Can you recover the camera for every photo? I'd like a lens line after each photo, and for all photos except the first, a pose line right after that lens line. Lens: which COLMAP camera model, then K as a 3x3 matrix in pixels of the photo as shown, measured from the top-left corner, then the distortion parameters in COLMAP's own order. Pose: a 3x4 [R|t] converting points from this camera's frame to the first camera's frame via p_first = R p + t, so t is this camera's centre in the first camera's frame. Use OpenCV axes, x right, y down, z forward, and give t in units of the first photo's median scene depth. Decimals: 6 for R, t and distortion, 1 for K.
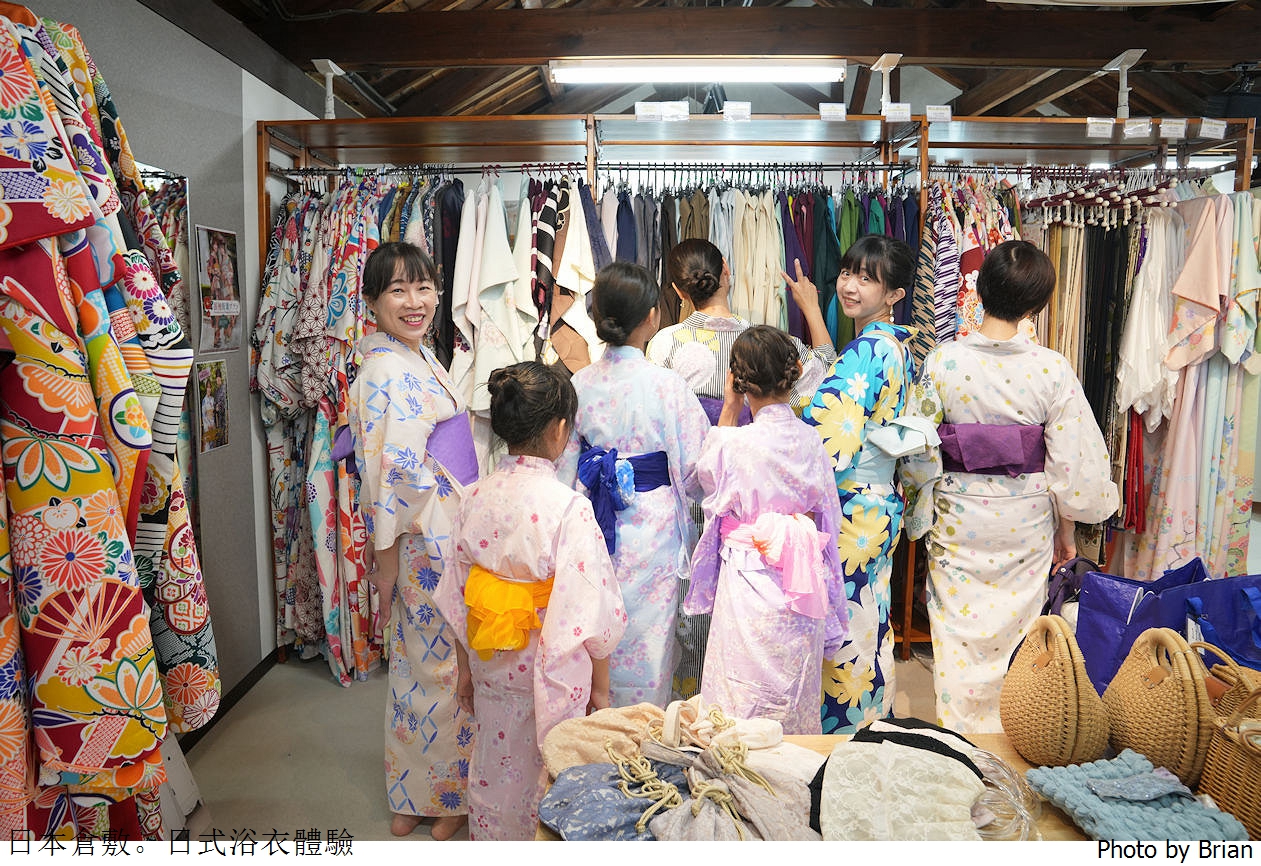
lens RADIAL K [[904.9, 0, 608.8], [0, 904.9, 432.1], [0, 0, 1]] dist [-0.111757, 0.090447]
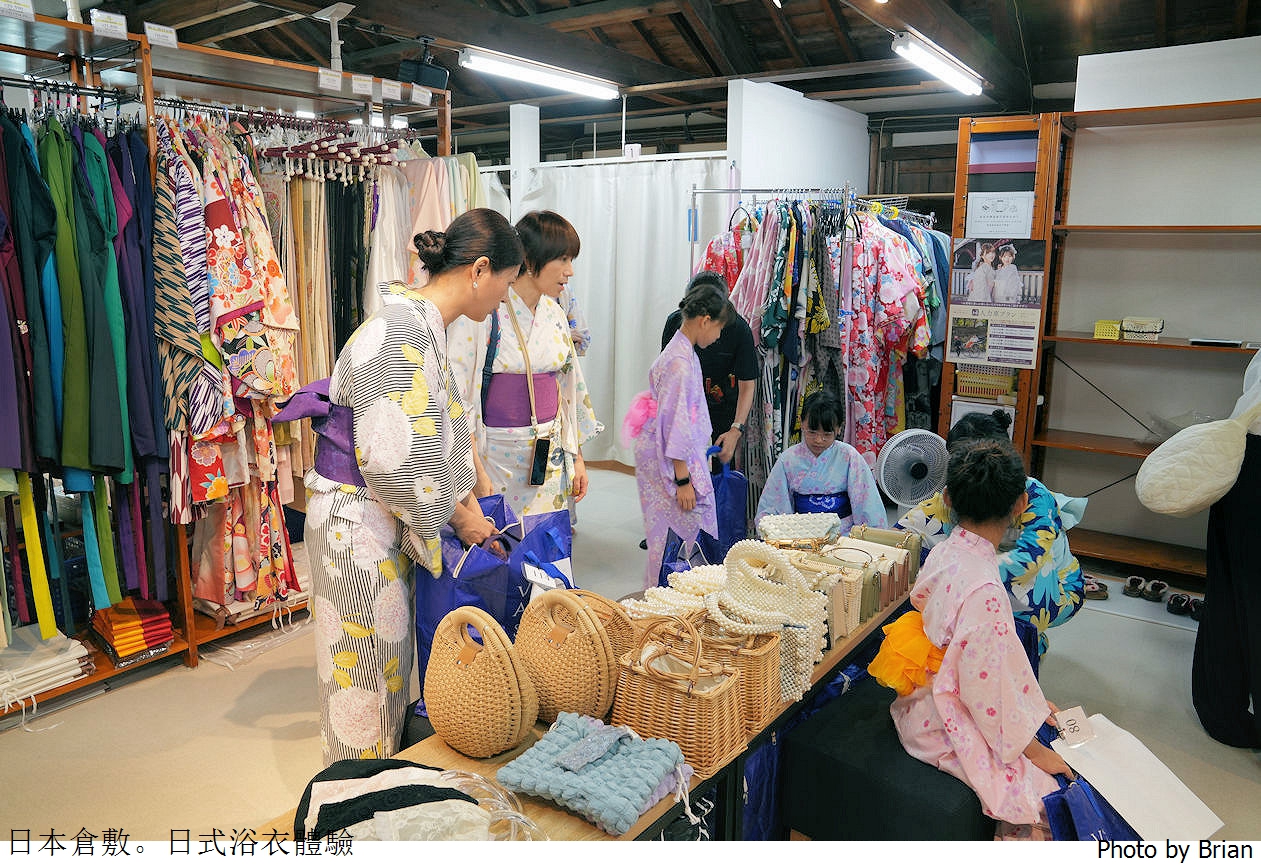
lens RADIAL K [[904.9, 0, 608.8], [0, 904.9, 432.1], [0, 0, 1]] dist [-0.111757, 0.090447]
pose [[0.597478, -0.153819, 0.786994, -0.087387], [0.091277, 0.988097, 0.123828, -0.051041], [-0.796673, -0.002150, 0.604406, 0.151929]]
